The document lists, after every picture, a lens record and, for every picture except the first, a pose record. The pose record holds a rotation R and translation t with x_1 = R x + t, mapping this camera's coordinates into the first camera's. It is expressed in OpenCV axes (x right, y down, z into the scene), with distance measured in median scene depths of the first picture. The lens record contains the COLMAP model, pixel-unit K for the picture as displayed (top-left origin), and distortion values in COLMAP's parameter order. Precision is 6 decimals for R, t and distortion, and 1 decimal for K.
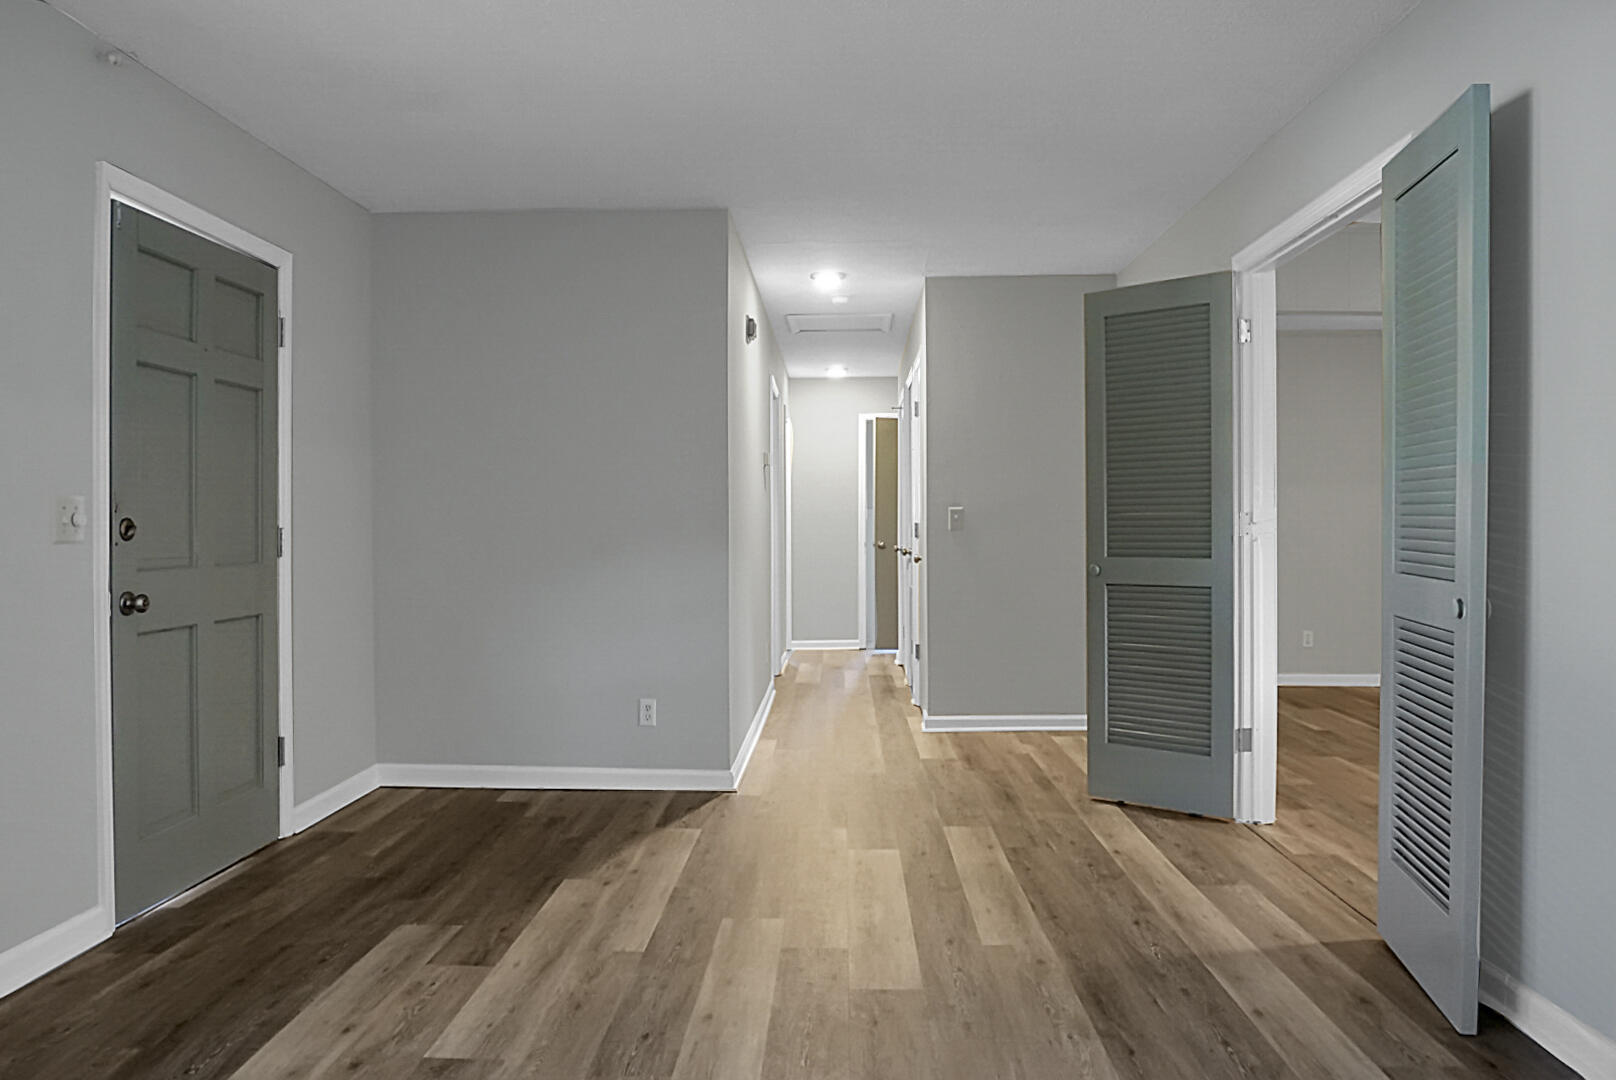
lens RADIAL K [[1159.1, 0, 804.4], [0, 1159.1, 539.3], [0, 0, 1]] dist [-0.027799, -0.000771]
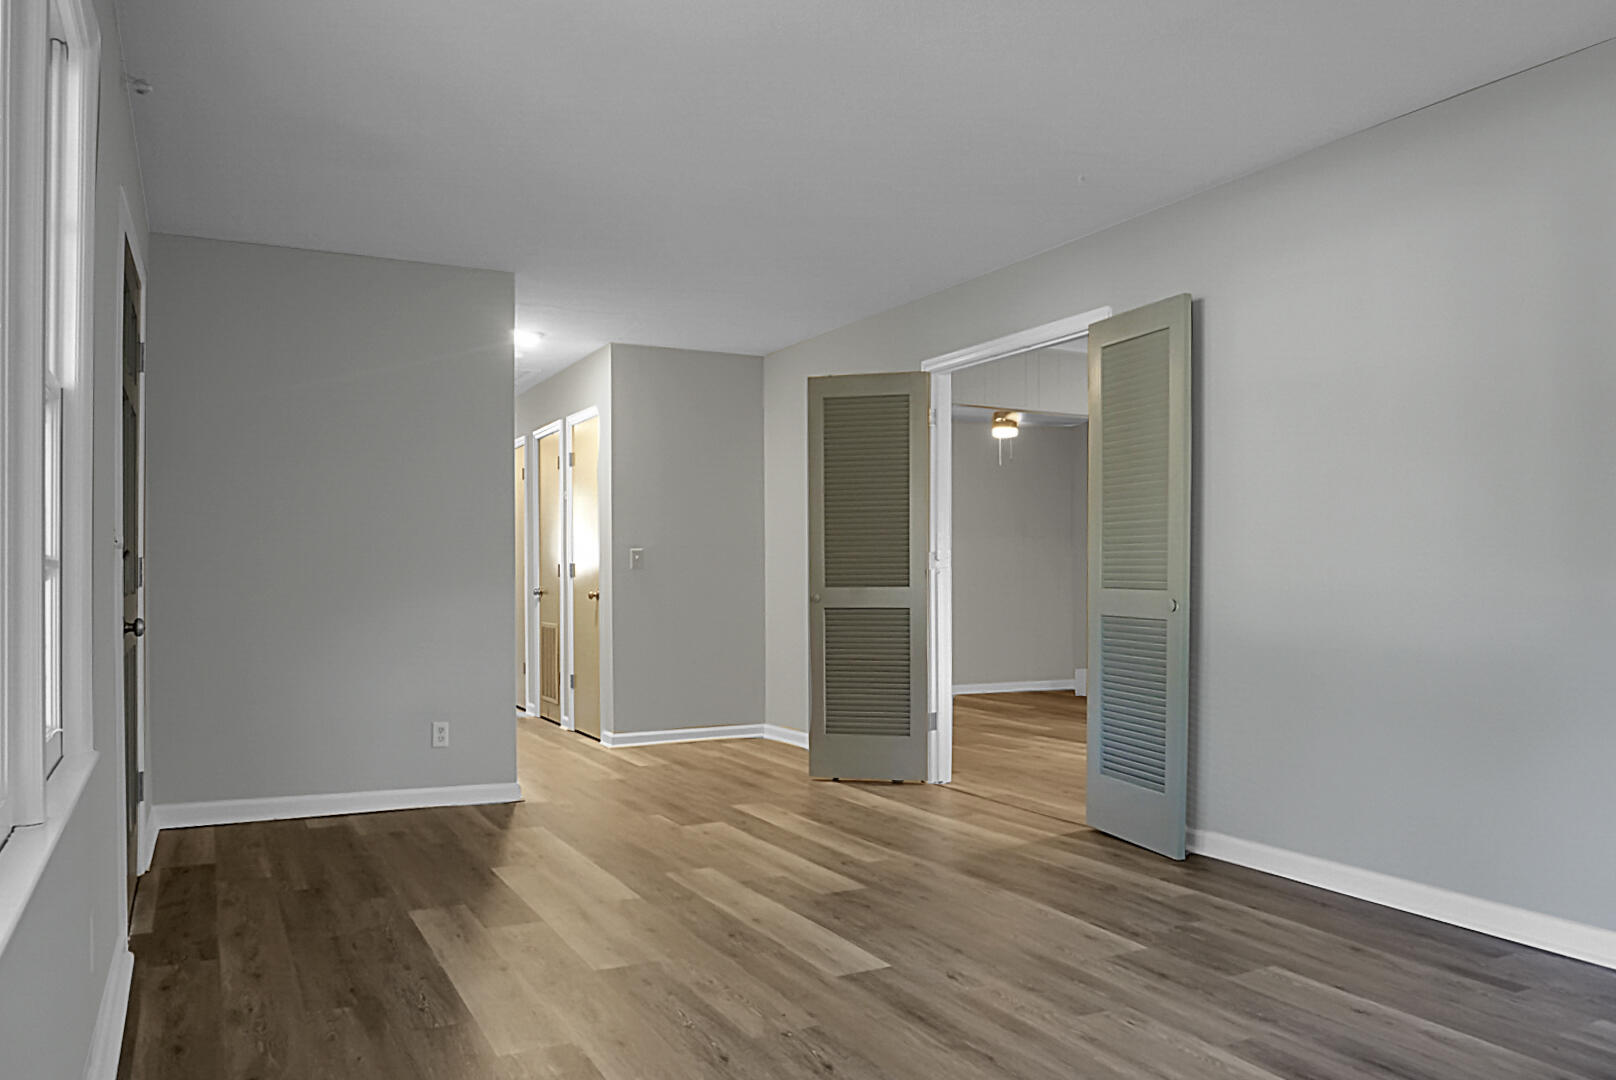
lens RADIAL K [[1159.1, 0, 824.5], [0, 1159.1, 587.0], [0, 0, 1]] dist [-0.027799, -0.000771]
pose [[0.872794, -0.003839, 0.488073, -0.384283], [0.005417, 0.999984, -0.001821, 0.019139], [-0.488058, 0.004233, 0.872801, -0.116576]]
